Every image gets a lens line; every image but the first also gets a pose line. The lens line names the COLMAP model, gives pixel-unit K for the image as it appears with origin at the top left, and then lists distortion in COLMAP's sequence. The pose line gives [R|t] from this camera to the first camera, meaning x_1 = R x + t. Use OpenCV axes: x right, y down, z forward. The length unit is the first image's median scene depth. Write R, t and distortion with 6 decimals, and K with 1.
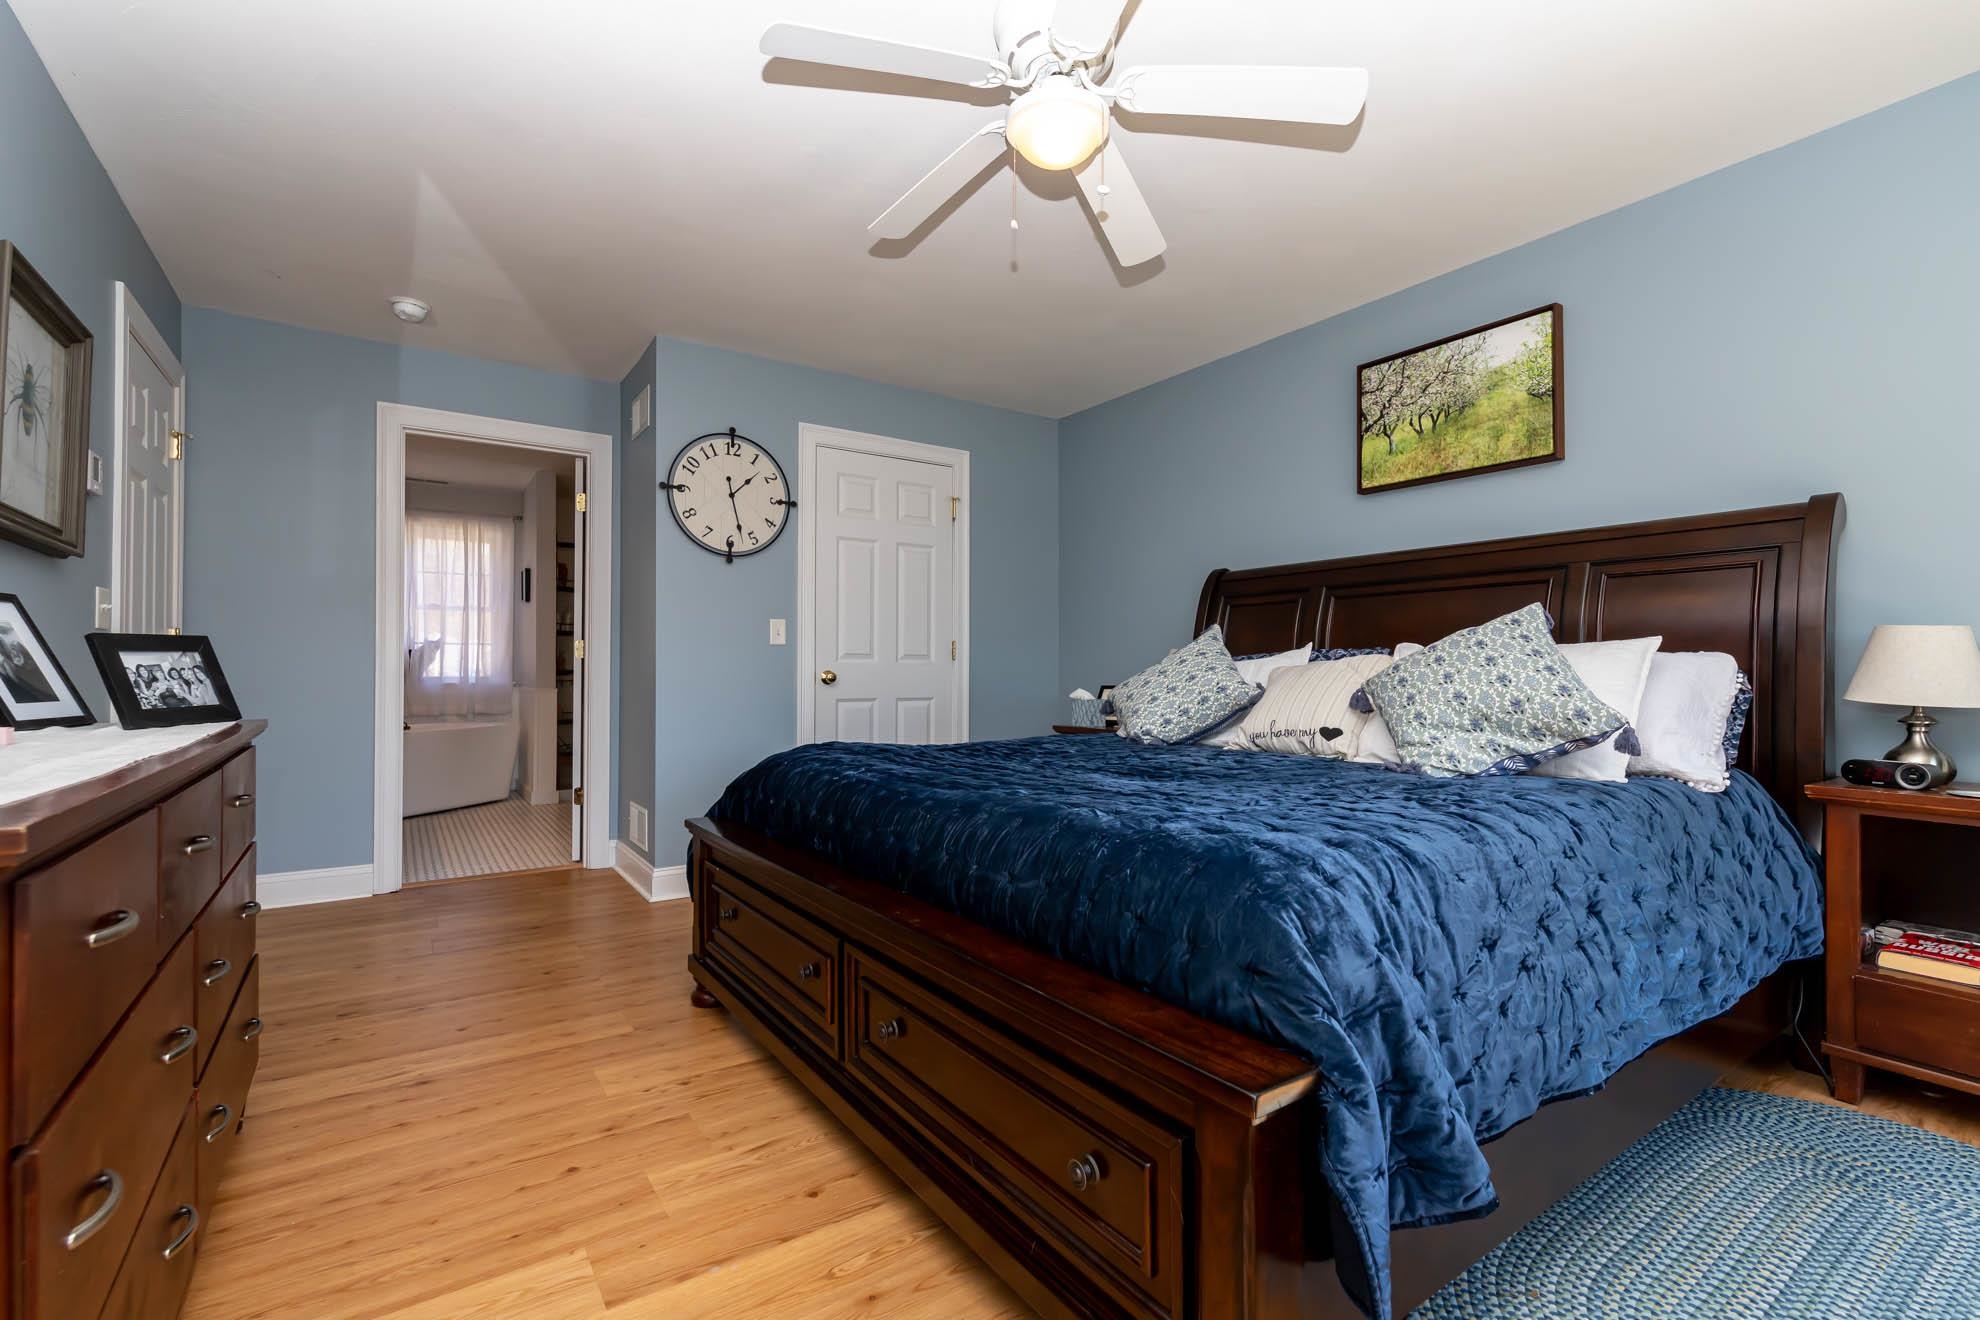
lens RADIAL K [[857.8, 0, 990.6], [0, 857.8, 665.2], [0, 0, 1]] dist [0.000021, 0.000030]
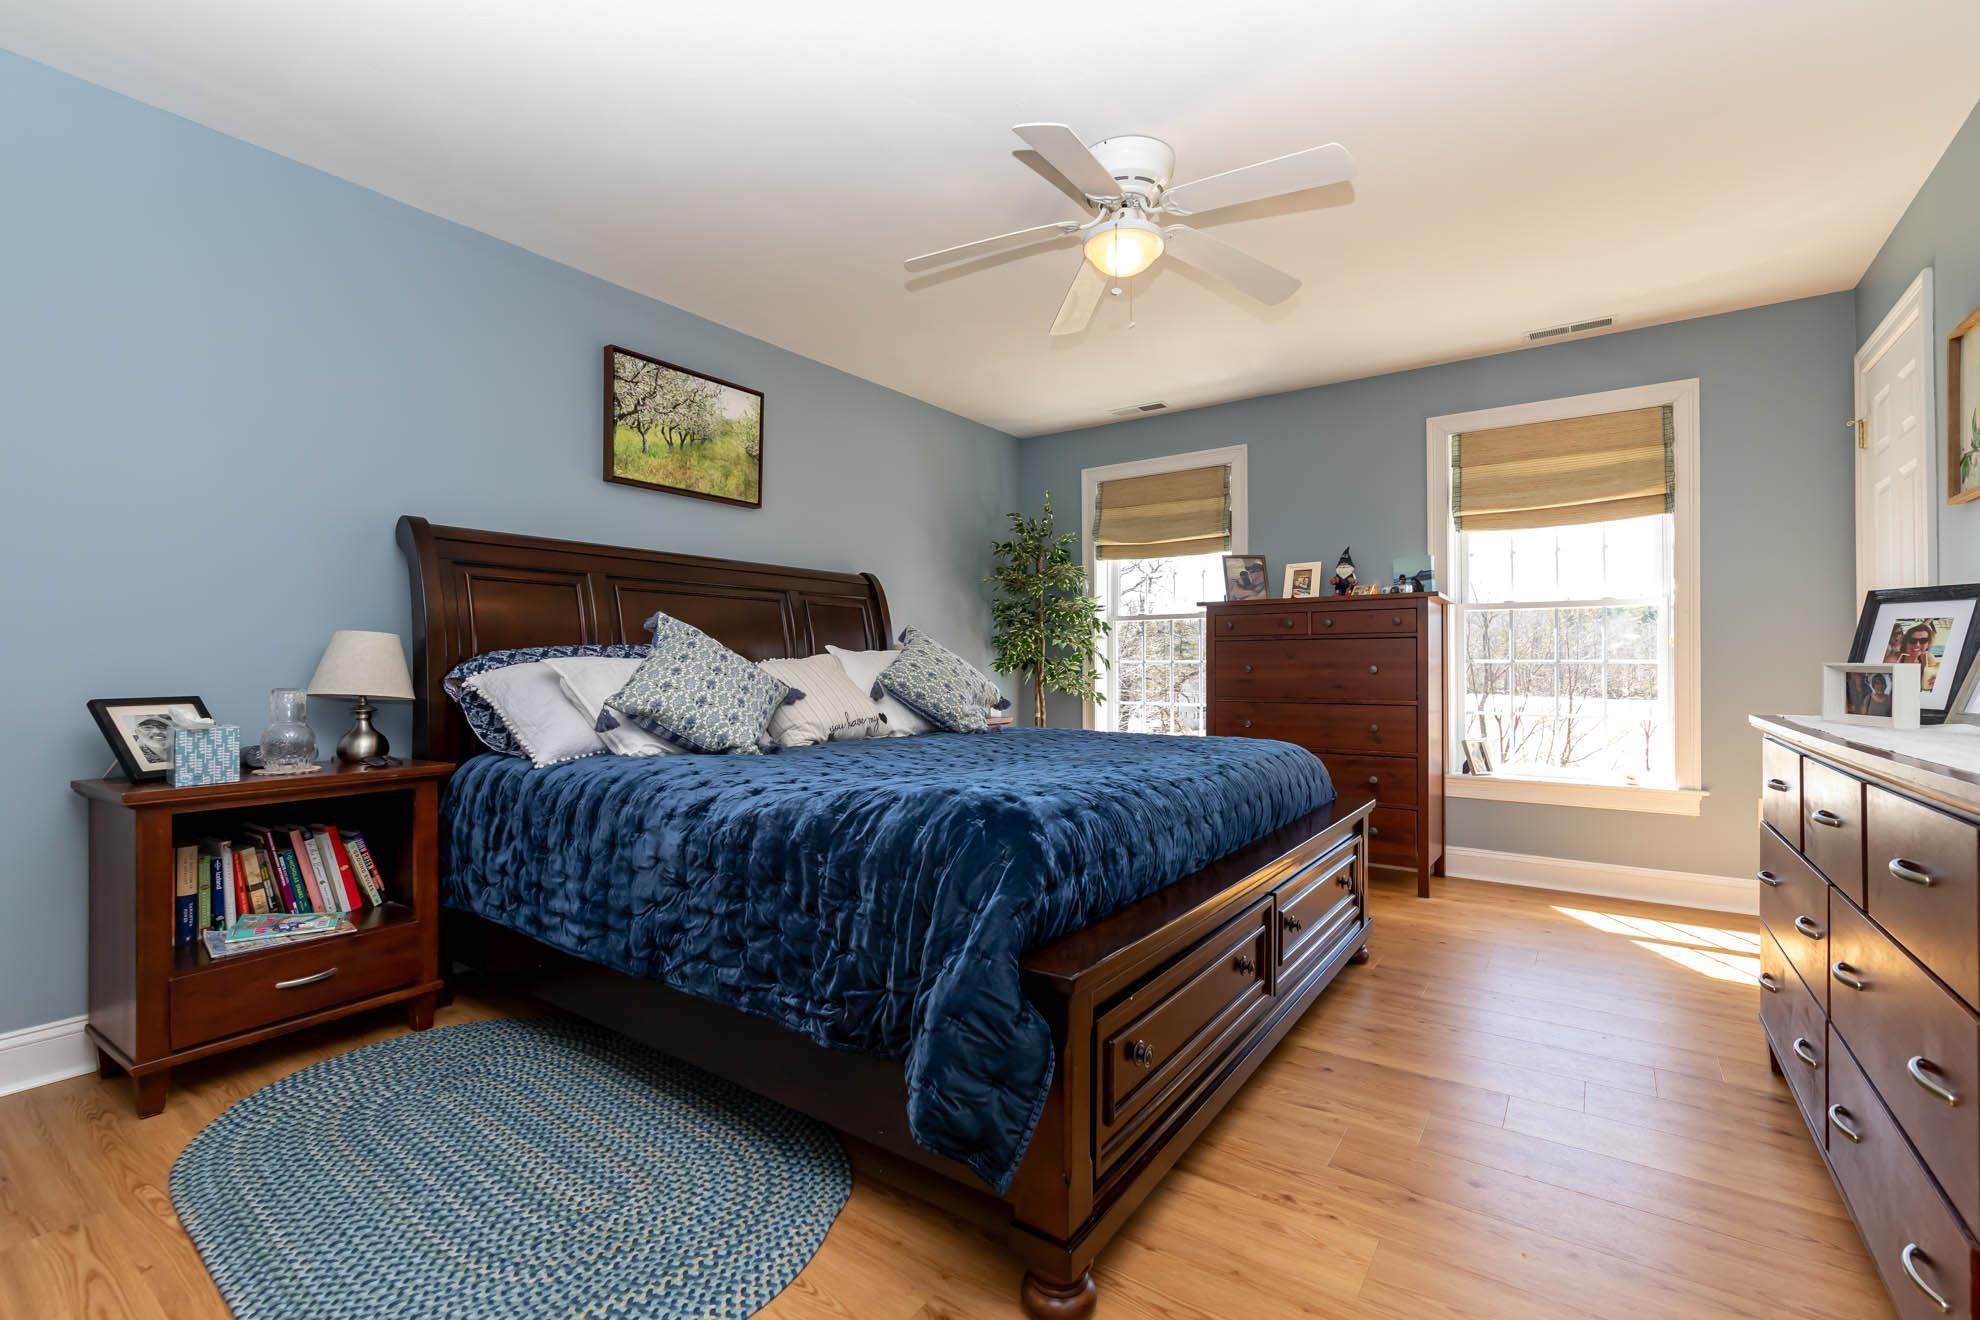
lens RADIAL K [[857.8, 0, 990.6], [0, 857.8, 665.2], [0, 0, 1]] dist [0.000021, 0.000030]
pose [[-0.329084, -0.003086, 0.944295, -0.653737], [-0.009215, 0.999958, 0.000057, 0.001176], [-0.944256, -0.008683, -0.329099, 0.986389]]
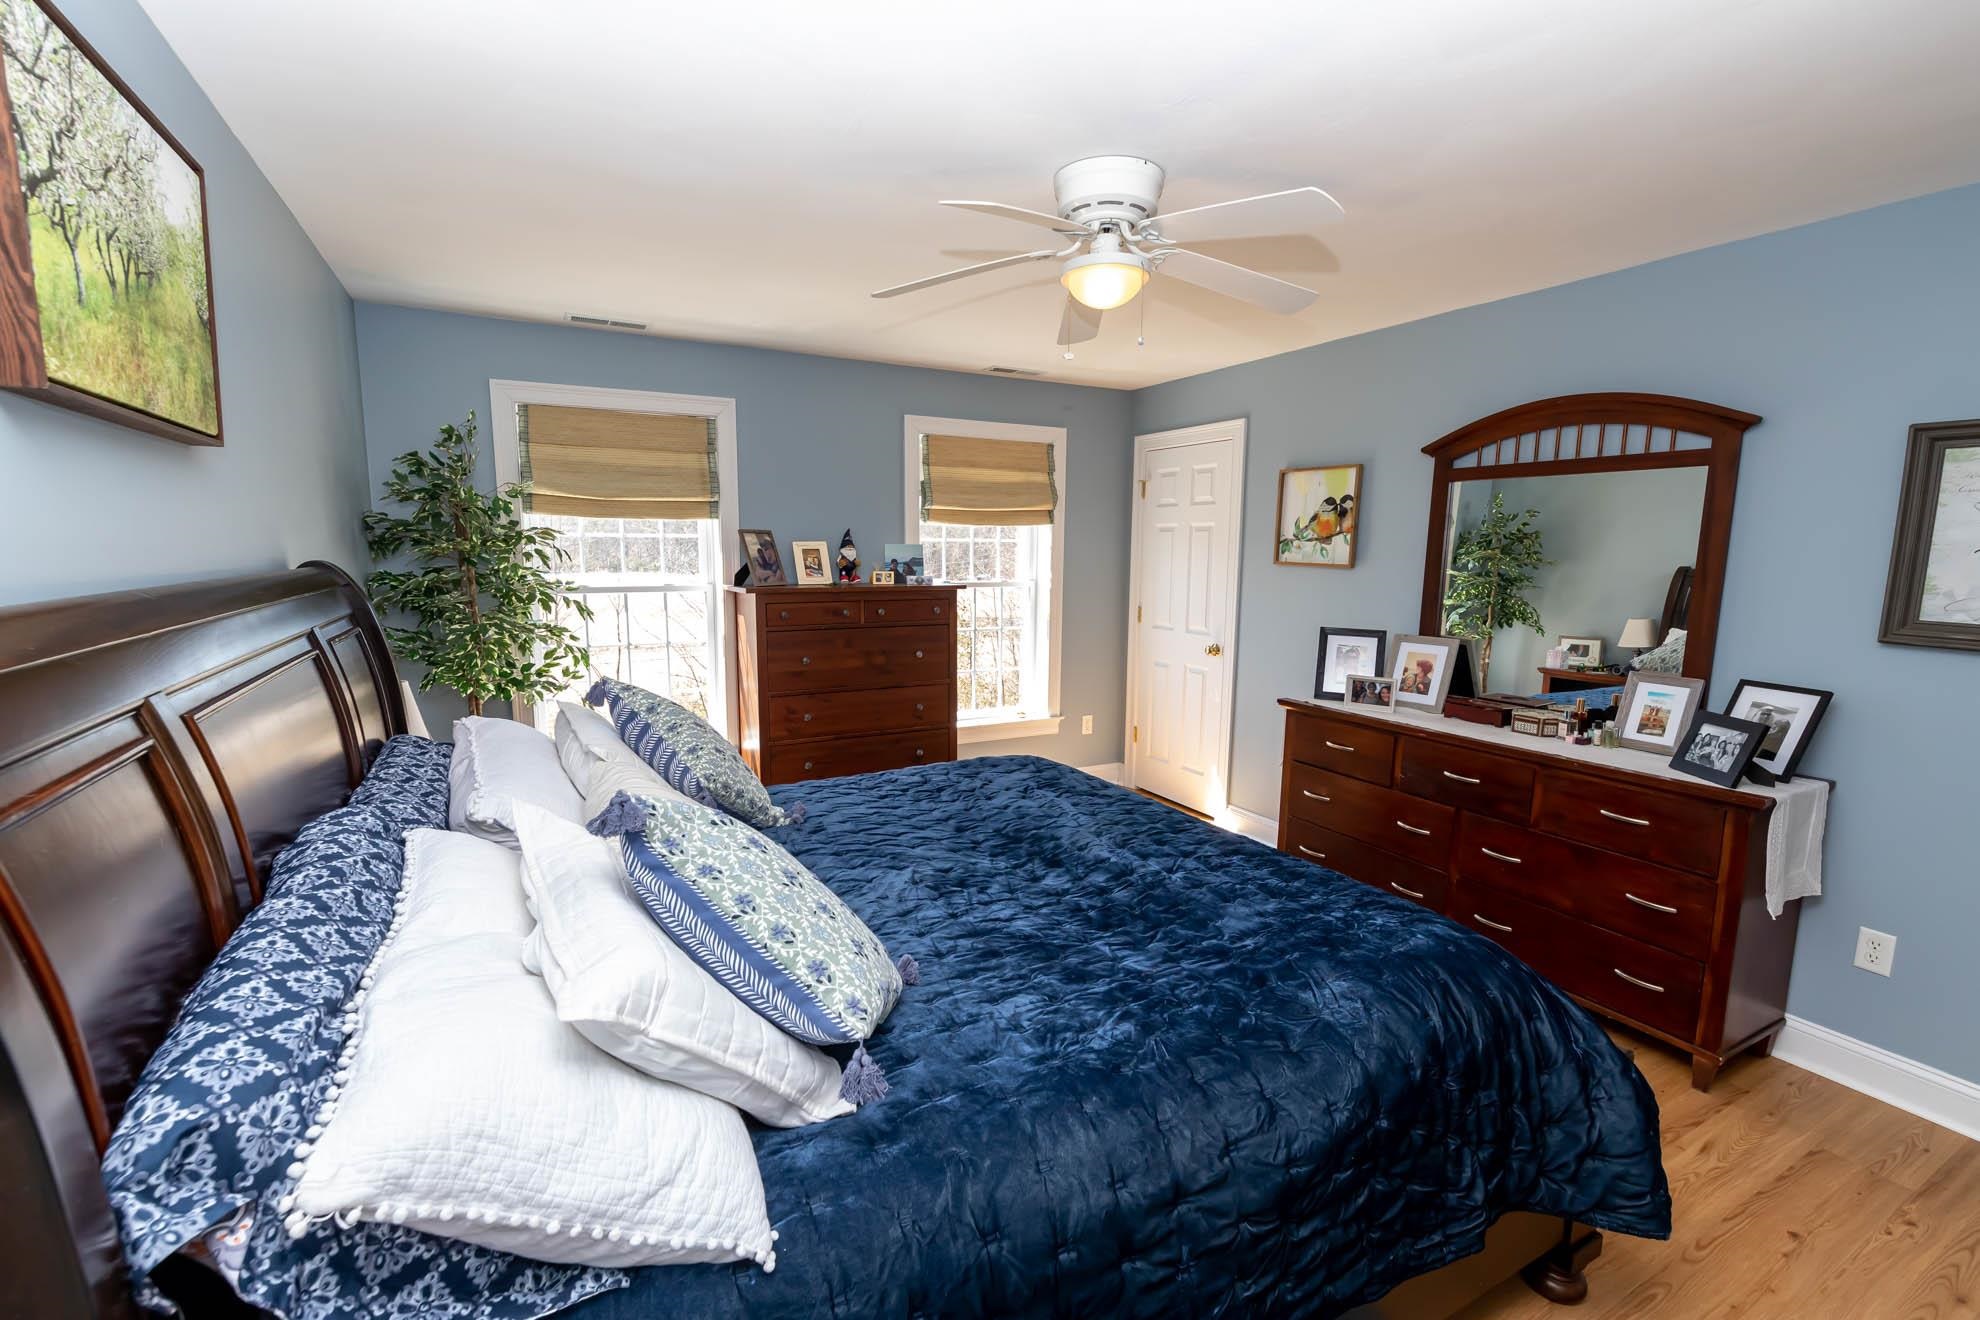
lens RADIAL K [[845.1, 0, 983.7], [0, 845.1, 670.9], [0, 0, 1]] dist [-0.000131, -0.000013]
pose [[-0.990832, -0.030037, 0.131715, 0.057924], [-0.011882, 0.990567, 0.136516, -0.157216], [-0.134573, 0.133700, -0.981842, 1.363004]]
